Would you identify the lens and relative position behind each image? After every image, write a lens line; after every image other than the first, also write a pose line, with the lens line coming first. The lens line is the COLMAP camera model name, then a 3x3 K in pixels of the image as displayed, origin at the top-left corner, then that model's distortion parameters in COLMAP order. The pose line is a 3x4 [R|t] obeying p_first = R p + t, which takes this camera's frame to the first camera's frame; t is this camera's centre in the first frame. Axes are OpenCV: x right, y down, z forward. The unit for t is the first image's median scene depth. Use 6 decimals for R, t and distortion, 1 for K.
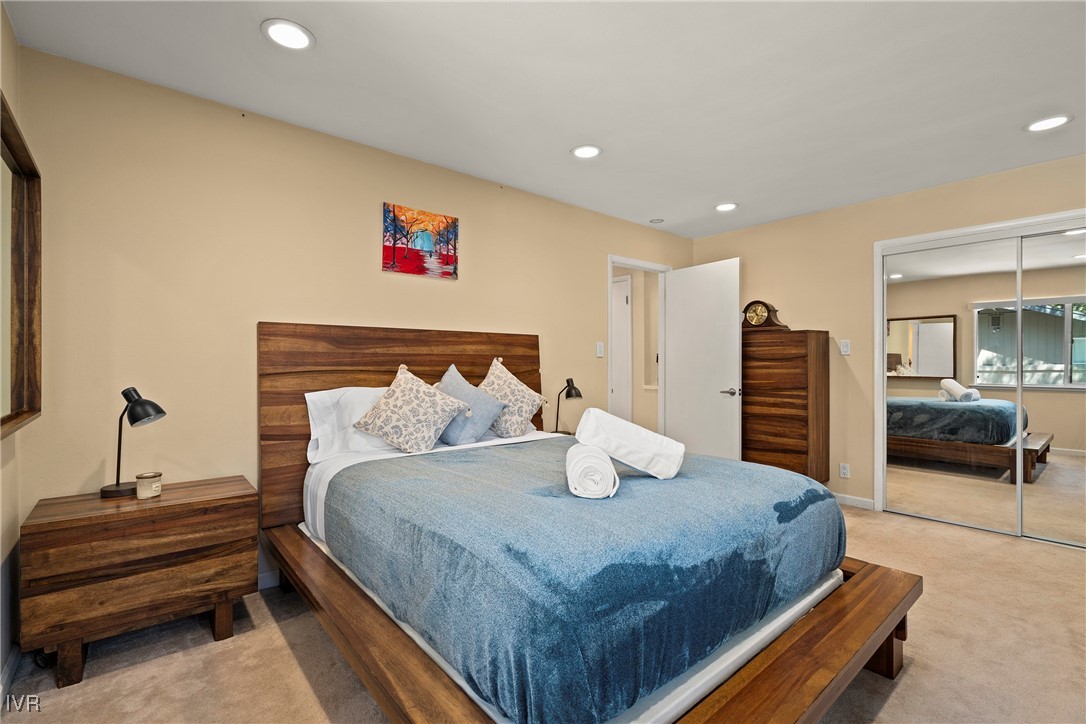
lens RADIAL K [[492.7, 0, 538.1], [0, 492.7, 361.6], [0, 0, 1]] dist [-0.005361, 0.000932]
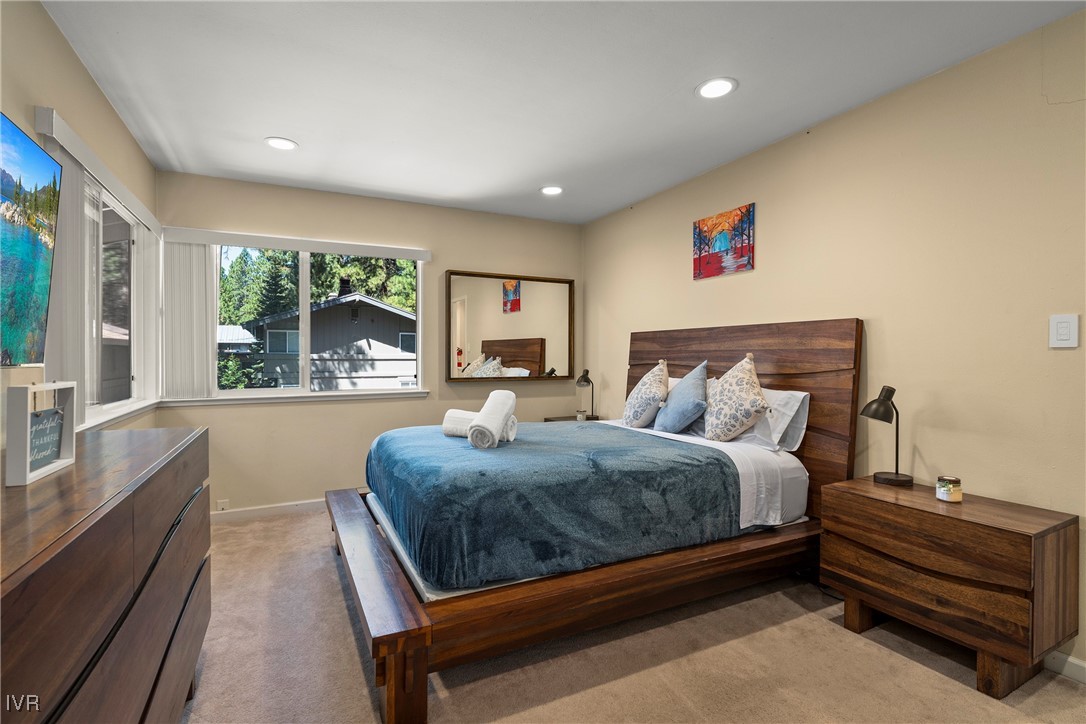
lens RADIAL K [[524.5, 0, 541.2], [0, 524.5, 360.8], [0, 0, 1]] dist [0.004310, 0.000323]
pose [[-0.236376, -0.004989, -0.971649, 0.927489], [-0.020208, 0.999796, -0.000218, 0.013693], [0.971452, 0.019583, -0.236429, 0.892373]]
